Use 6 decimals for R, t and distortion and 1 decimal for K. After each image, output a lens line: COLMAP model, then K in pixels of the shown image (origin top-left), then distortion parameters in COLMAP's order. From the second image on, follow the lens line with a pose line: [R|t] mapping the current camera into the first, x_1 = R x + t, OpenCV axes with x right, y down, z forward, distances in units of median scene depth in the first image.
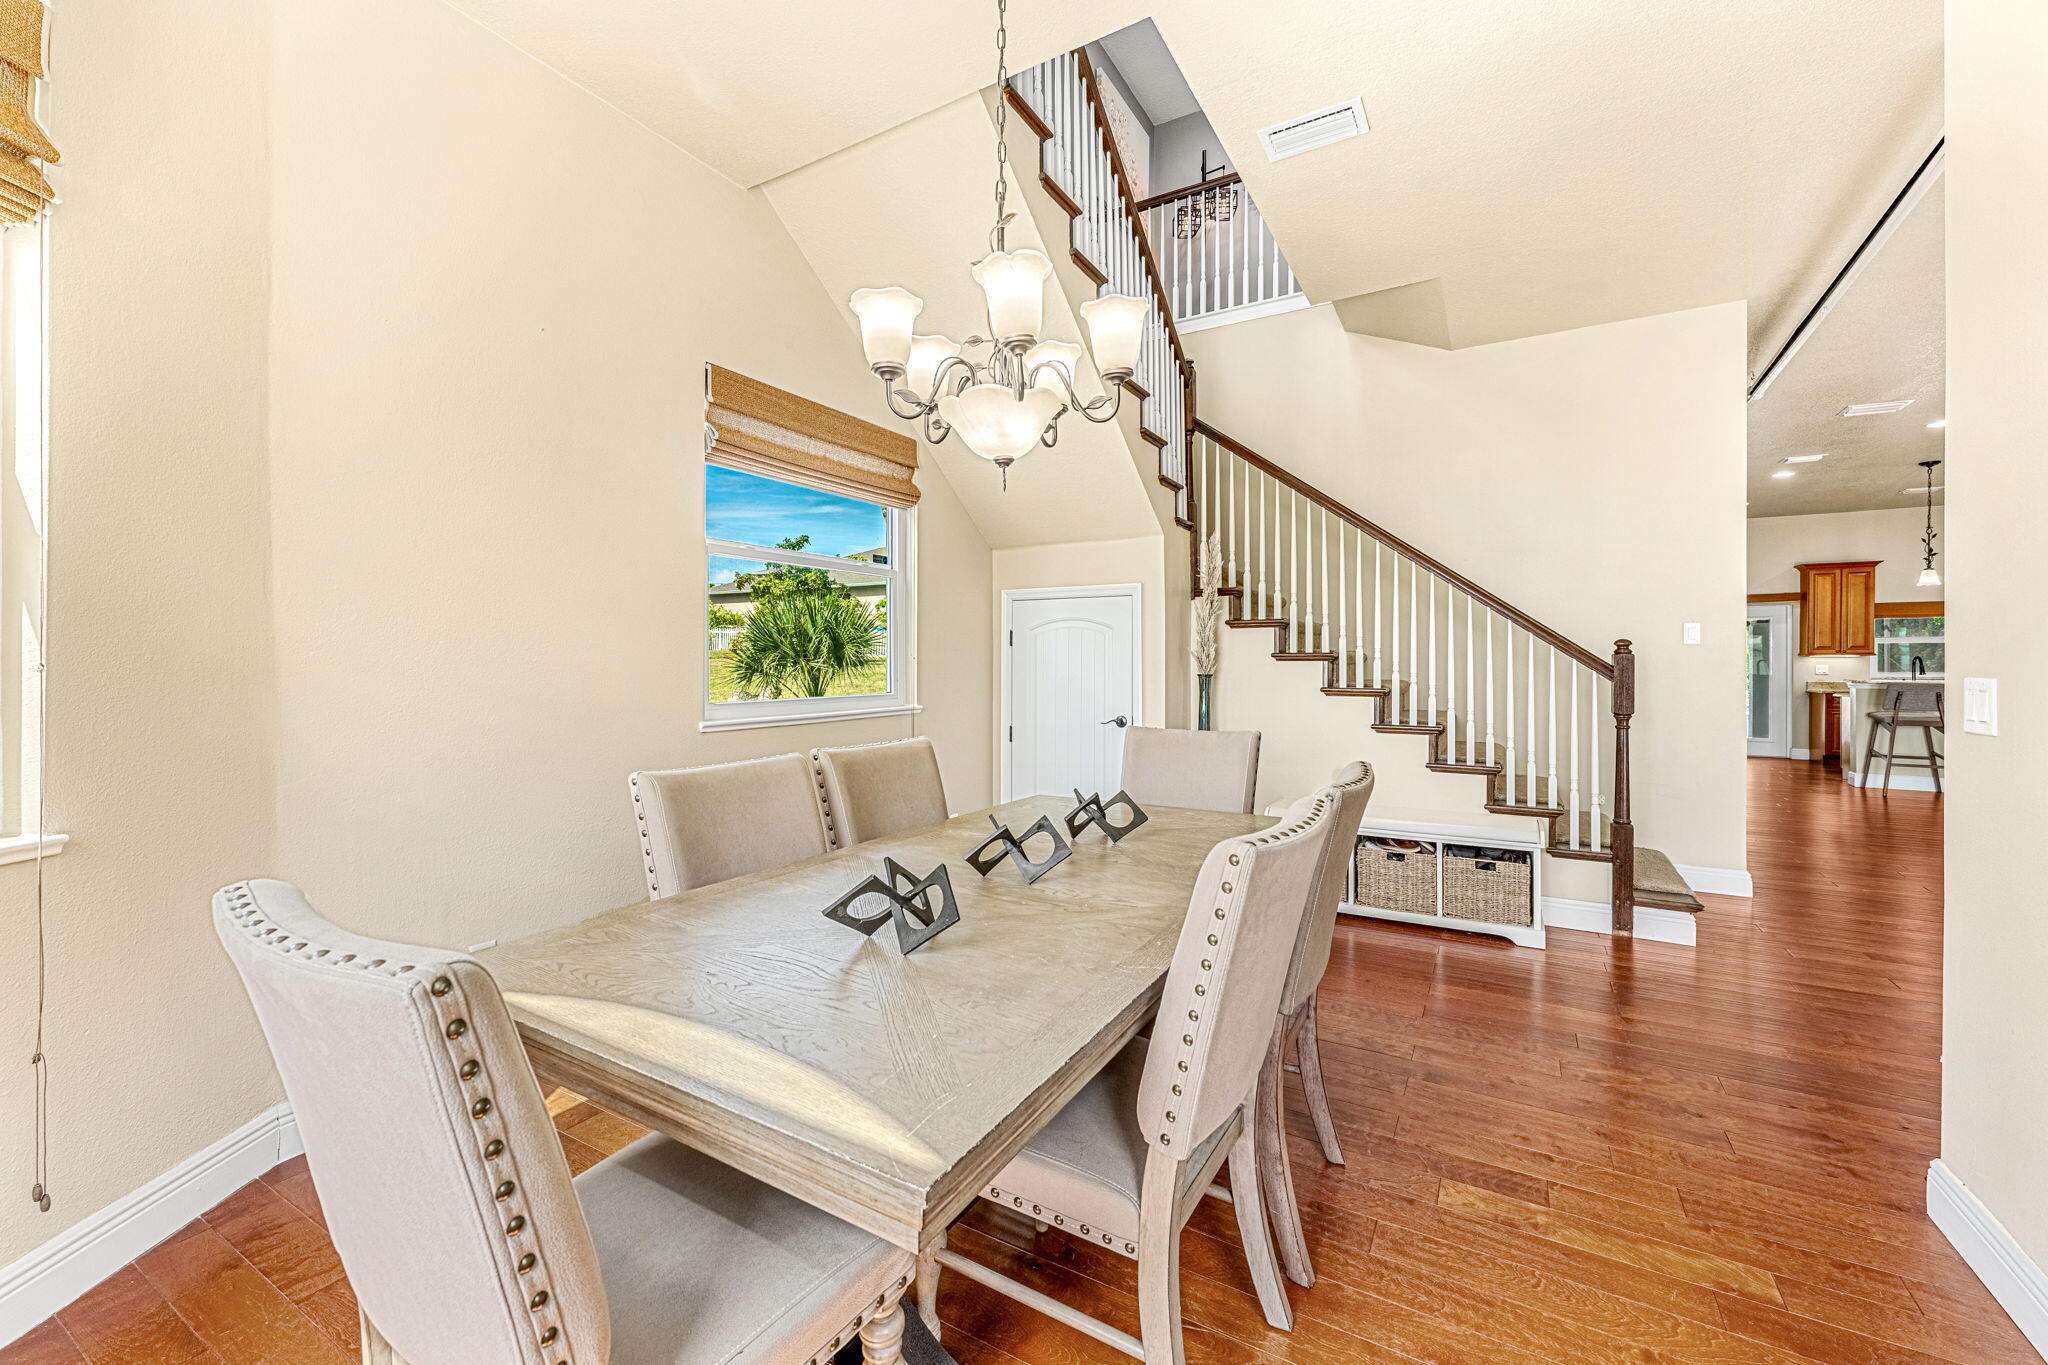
lens RADIAL K [[817.8, 0, 1024.0], [0, 817.8, 663.1], [0, 0, 1]] dist [0.000280, -0.000118]
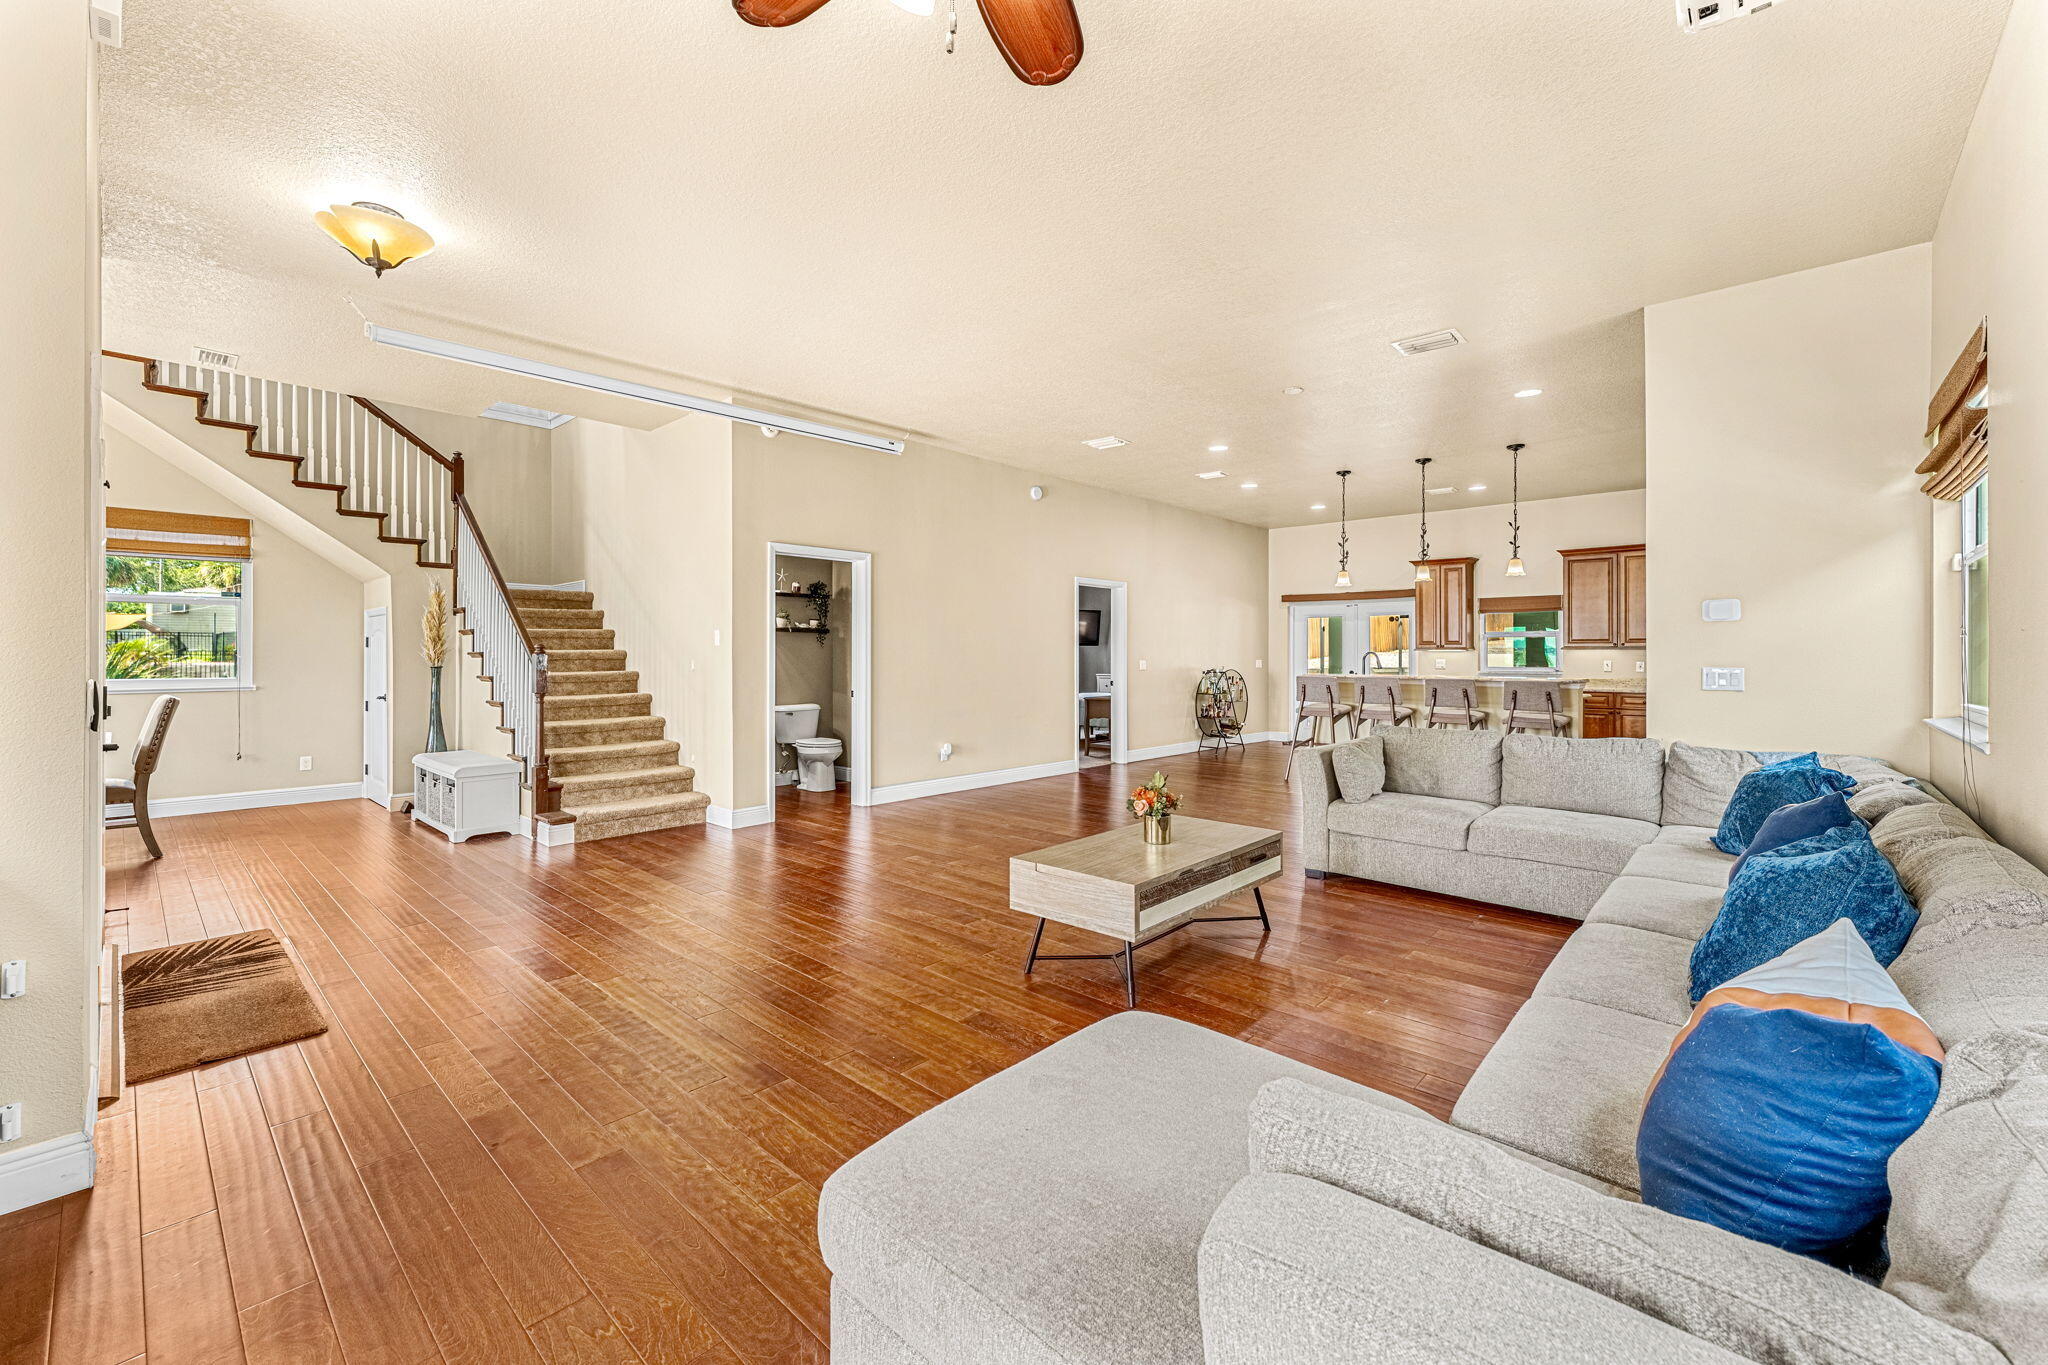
lens RADIAL K [[817.8, 0, 1036.8], [0, 817.8, 650.1], [0, 0, 1]] dist [0.000280, -0.000118]
pose [[0.977713, 0.000133, -0.209948, 0.721148], [-0.001244, 0.999986, -0.005159, -0.003073], [0.209944, 0.005305, 0.977699, -0.112102]]
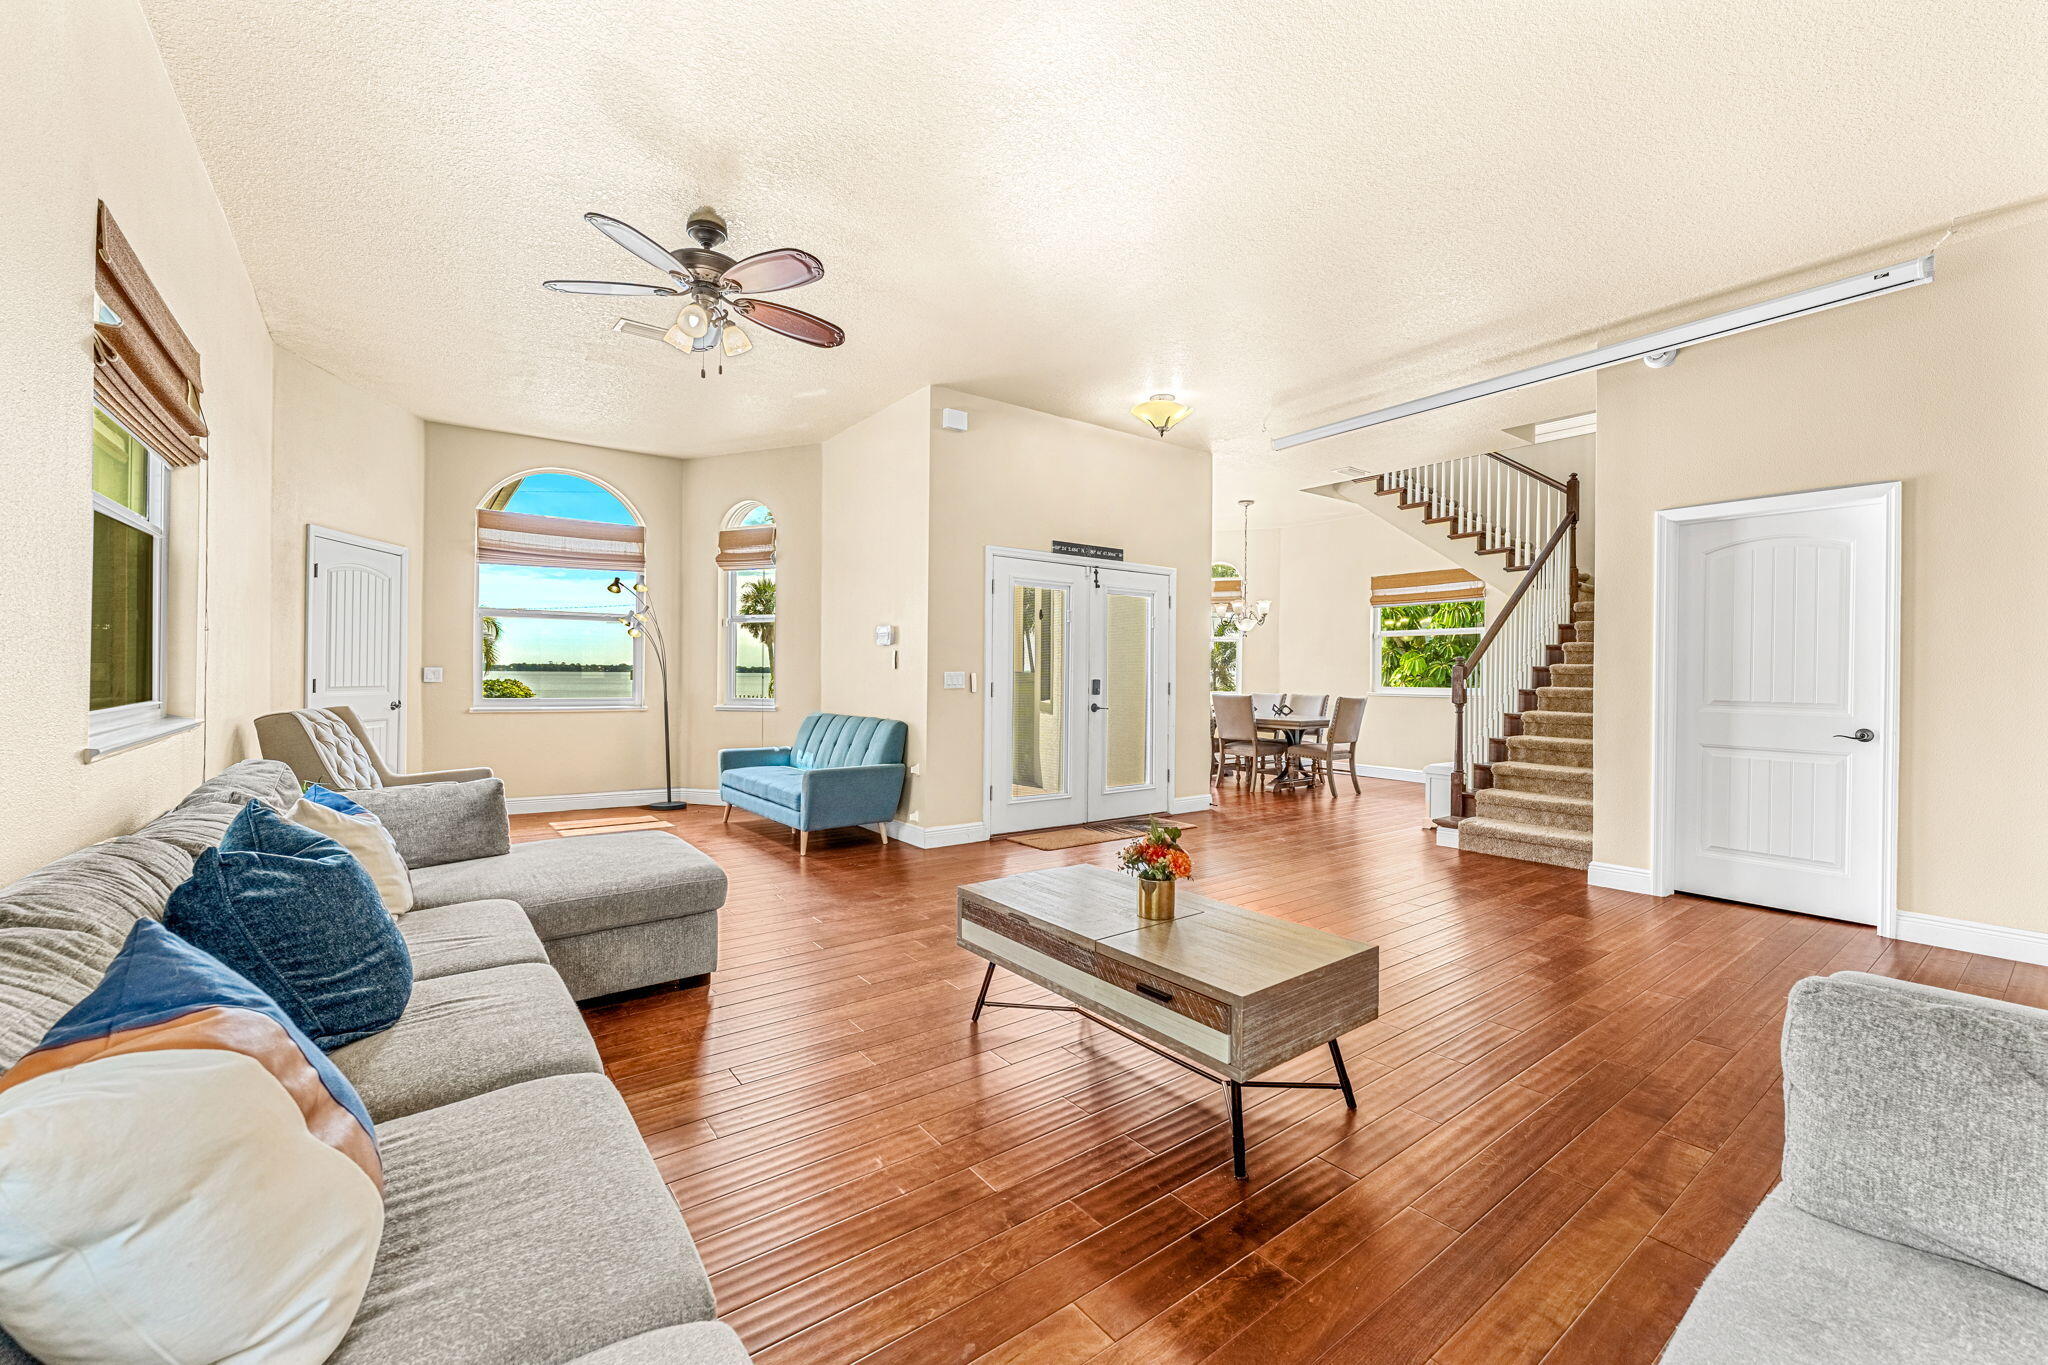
lens RADIAL K [[817.8, 0, 1023.5], [0, 817.8, 675.3], [0, 0, 1]] dist [0.000280, -0.000118]
pose [[-0.380258, -0.000484, -0.924880, 0.932494], [-0.009775, 0.999946, 0.003495, 0.004169], [0.924829, 0.010370, -0.380242, 0.280508]]
